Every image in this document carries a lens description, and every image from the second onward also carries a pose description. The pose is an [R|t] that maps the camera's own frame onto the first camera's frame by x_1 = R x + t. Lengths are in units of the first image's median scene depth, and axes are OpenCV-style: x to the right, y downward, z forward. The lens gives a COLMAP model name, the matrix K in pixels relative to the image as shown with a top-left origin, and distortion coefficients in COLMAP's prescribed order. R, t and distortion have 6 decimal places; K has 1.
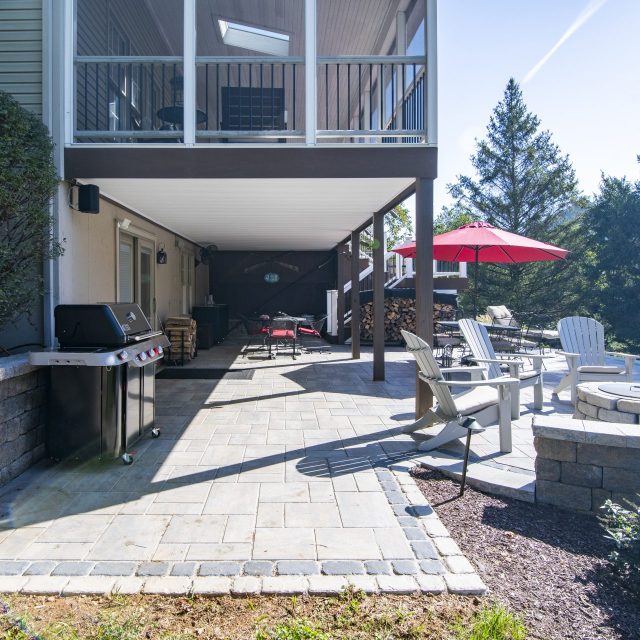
lens RADIAL K [[496.9, 0, 289.8], [0, 496.9, 296.0], [0, 0, 1]] dist [-0.026397, 0.002449]
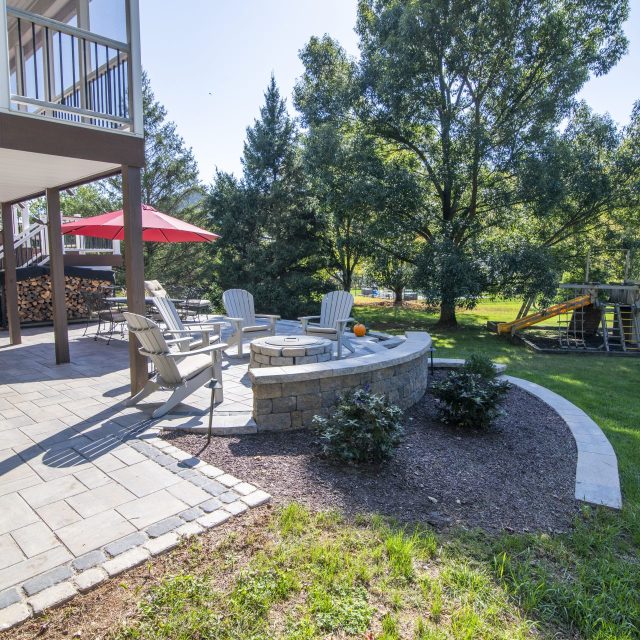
lens RADIAL K [[464.7, 0, 321.0], [0, 464.7, 317.1], [0, 0, 1]] dist [-0.017871, -0.005911]
pose [[0.678156, -0.091501, 0.729200, -0.202087], [0.011733, 0.993440, 0.113747, -0.027467], [-0.734825, -0.068582, 0.674781, 0.020105]]
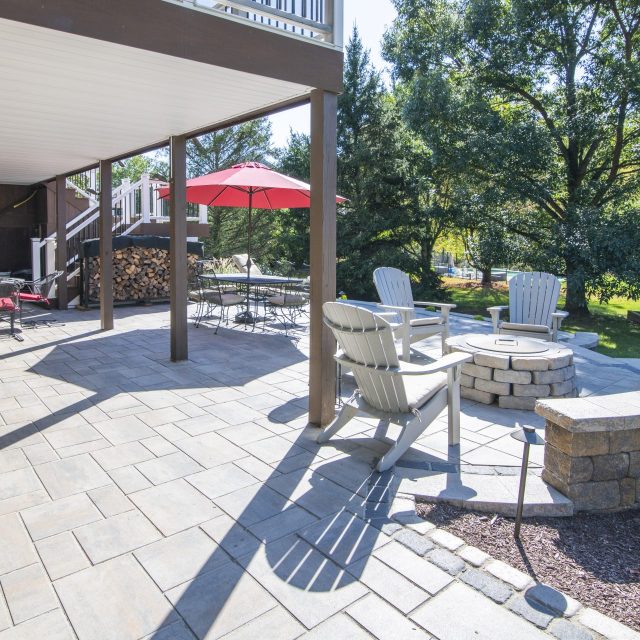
lens RADIAL K [[496.9, 0, 270.7], [0, 496.9, 264.3], [0, 0, 1]] dist [-0.026397, 0.002449]
pose [[0.793985, -0.036232, 0.606856, -0.250711], [0.006851, 0.998692, 0.050662, -0.019638], [-0.607898, -0.036067, 0.793195, 0.483153]]
